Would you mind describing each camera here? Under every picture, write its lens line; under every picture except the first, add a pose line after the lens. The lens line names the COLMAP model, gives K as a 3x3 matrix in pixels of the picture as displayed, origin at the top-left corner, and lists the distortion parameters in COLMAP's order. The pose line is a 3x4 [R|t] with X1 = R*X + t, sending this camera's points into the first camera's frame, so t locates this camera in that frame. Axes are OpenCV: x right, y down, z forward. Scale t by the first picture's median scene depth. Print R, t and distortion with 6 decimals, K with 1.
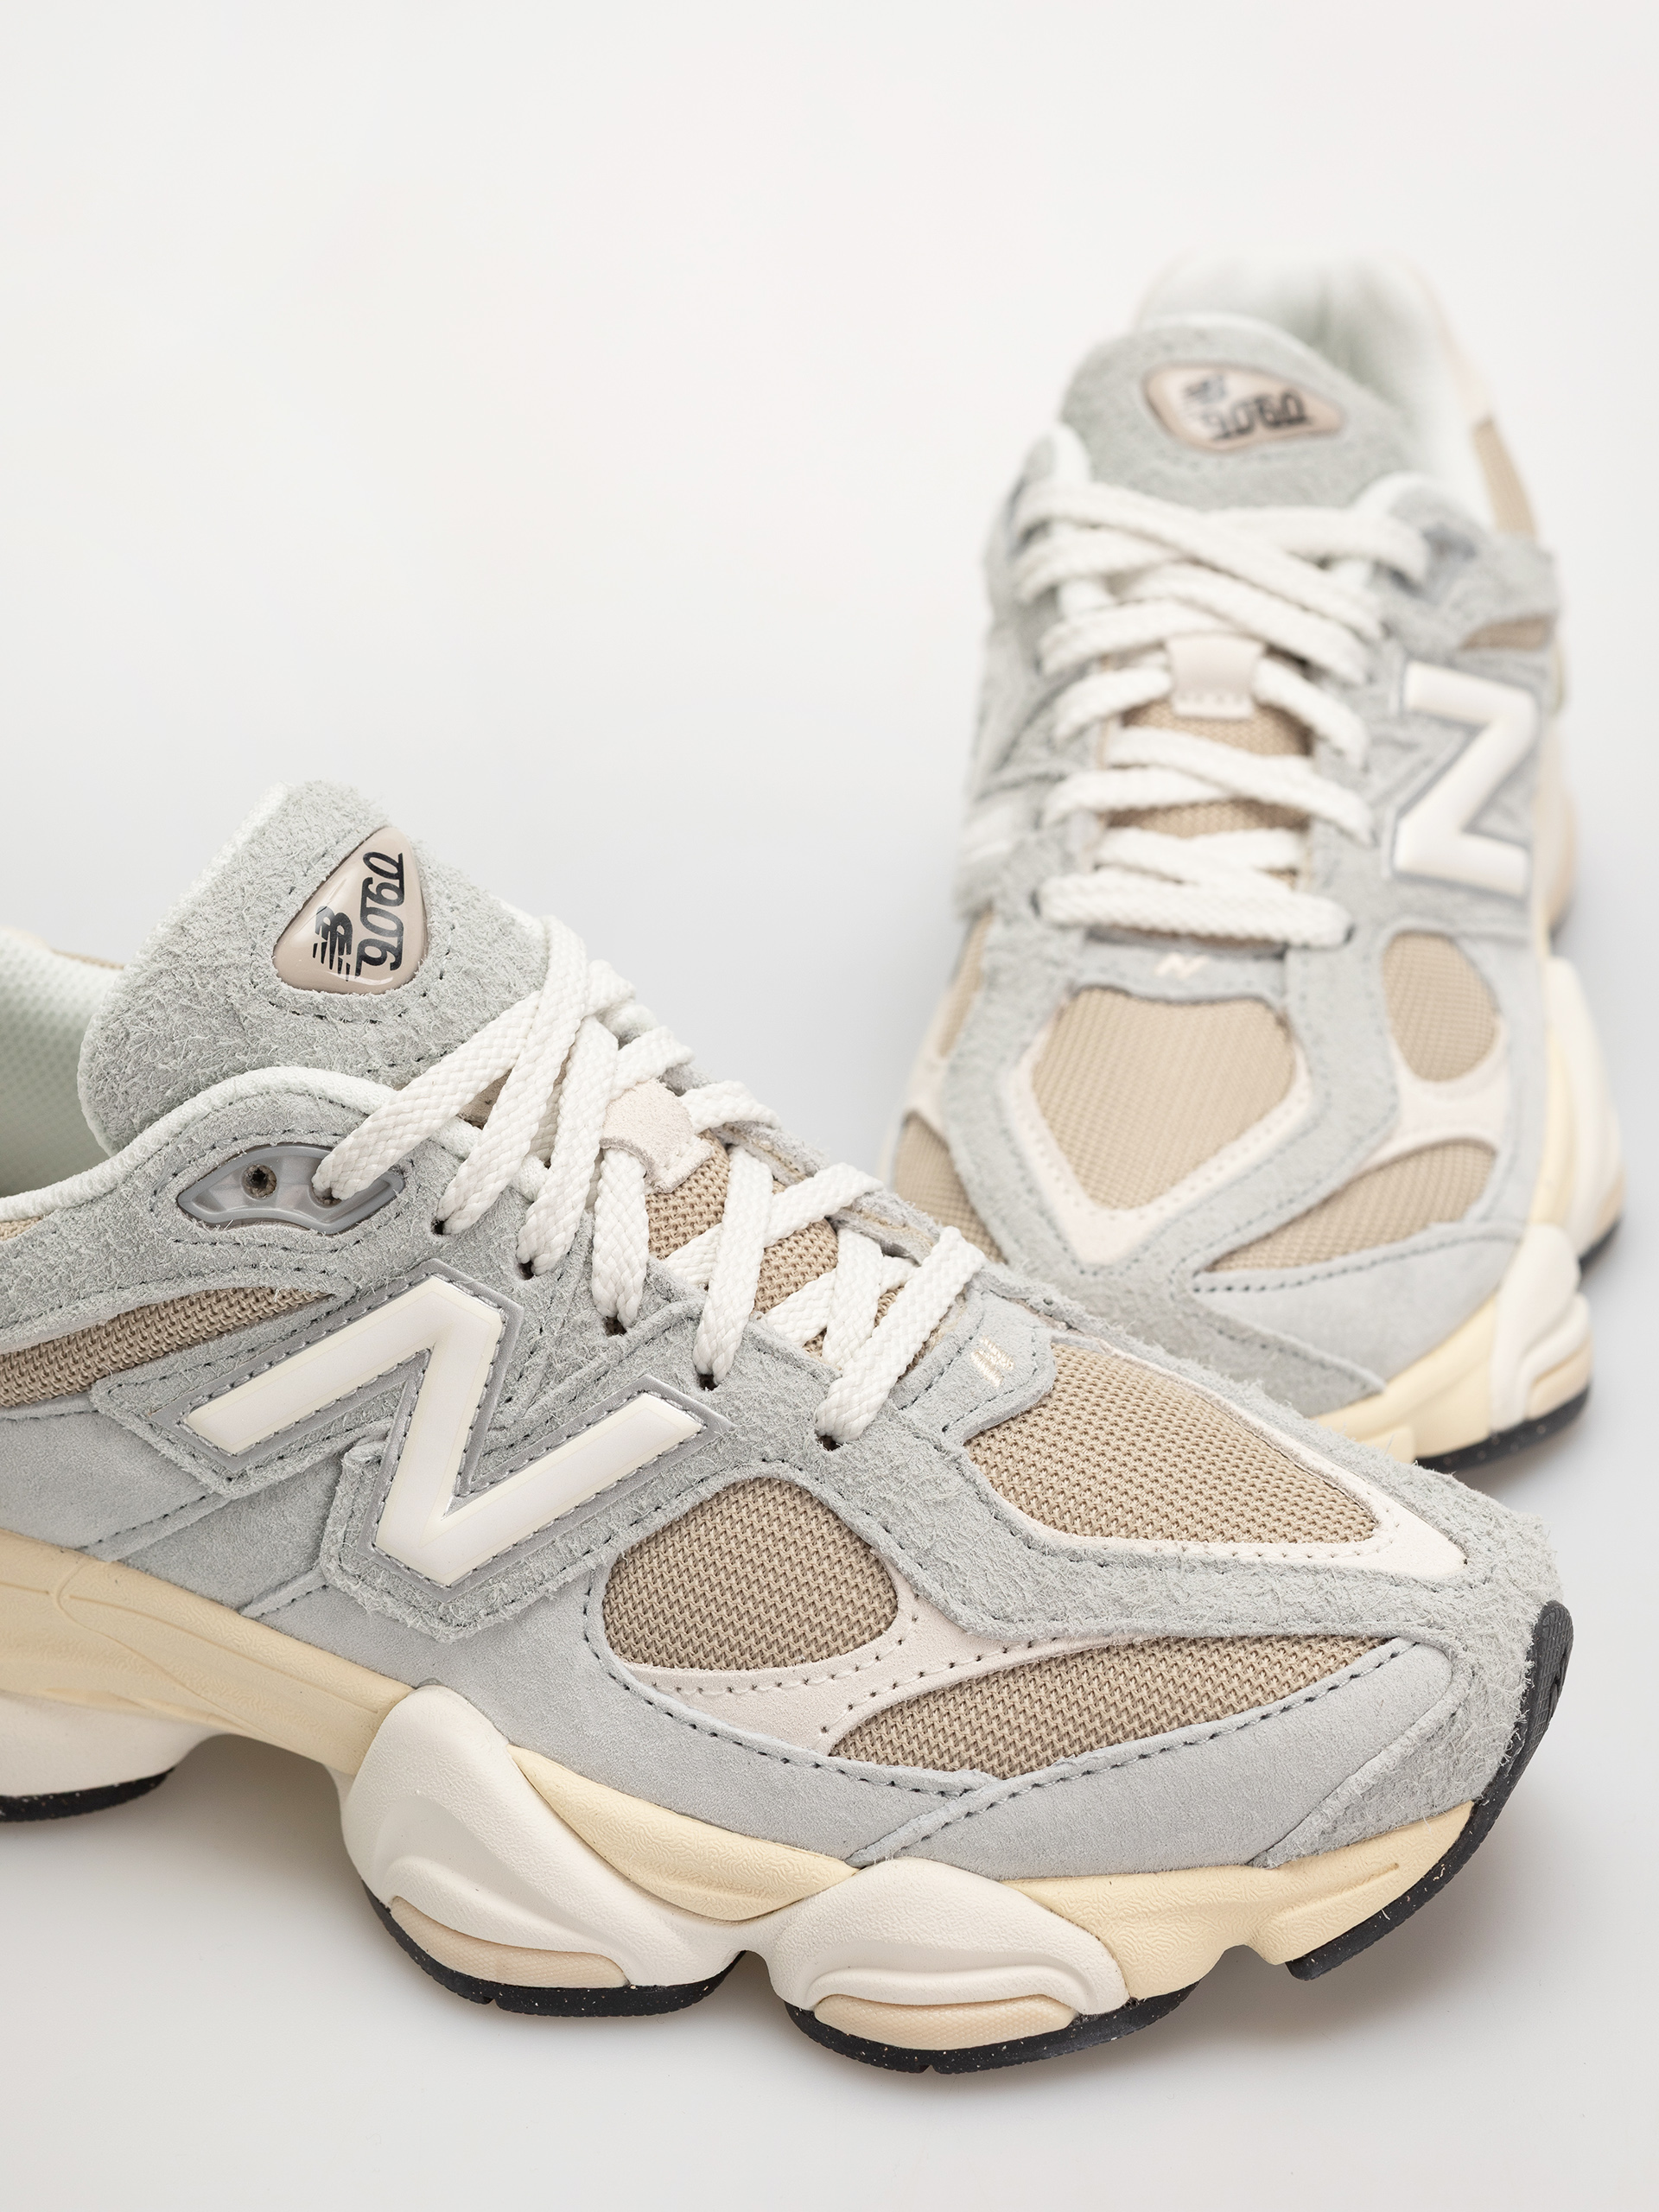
lens RADIAL K [[7310.0, 0, 829.7], [0, 7310.0, 1105.7], [0, 0, 1]] dist [-0.195244, 0.000000]
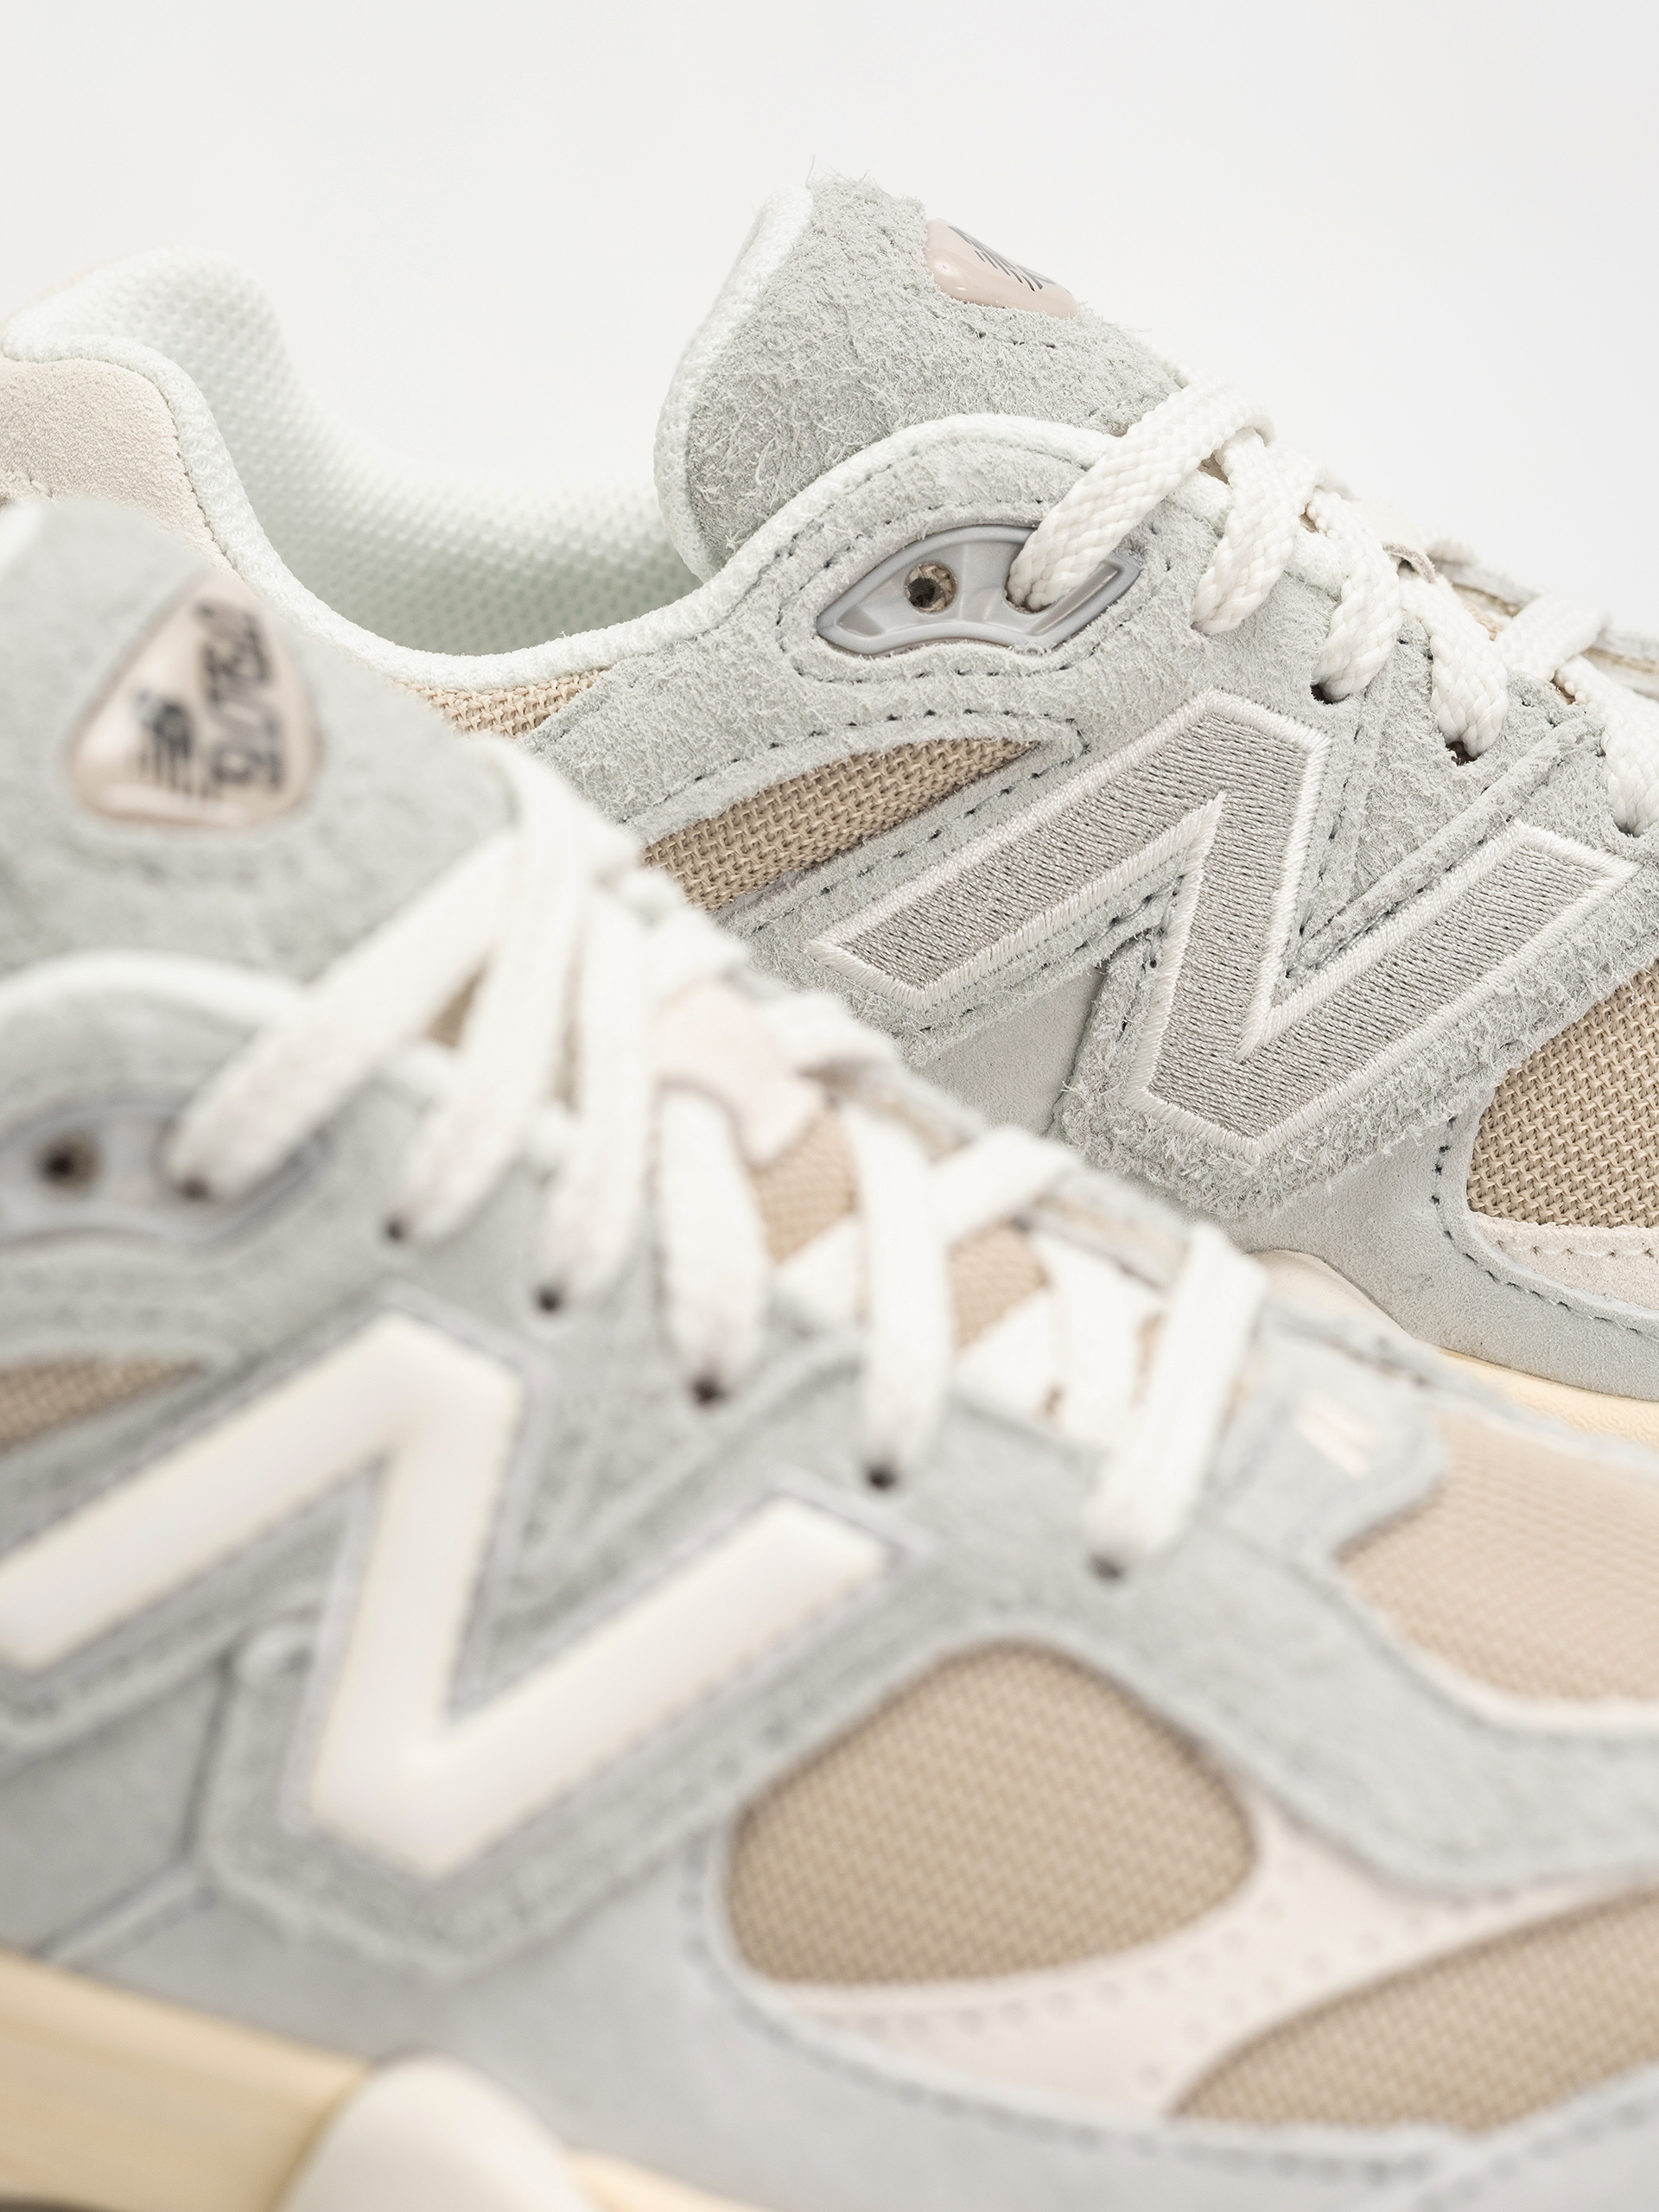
lens RADIAL K [[7310.0, 0, 831.8], [0, 7310.0, 1108.2], [0, 0, 1]] dist [-0.195244, 0.000000]
pose [[0.984274, -0.045812, 0.170606, -0.115299], [0.063044, 0.993286, -0.096999, 0.063582], [-0.165017, 0.106229, 0.980553, 0.444236]]
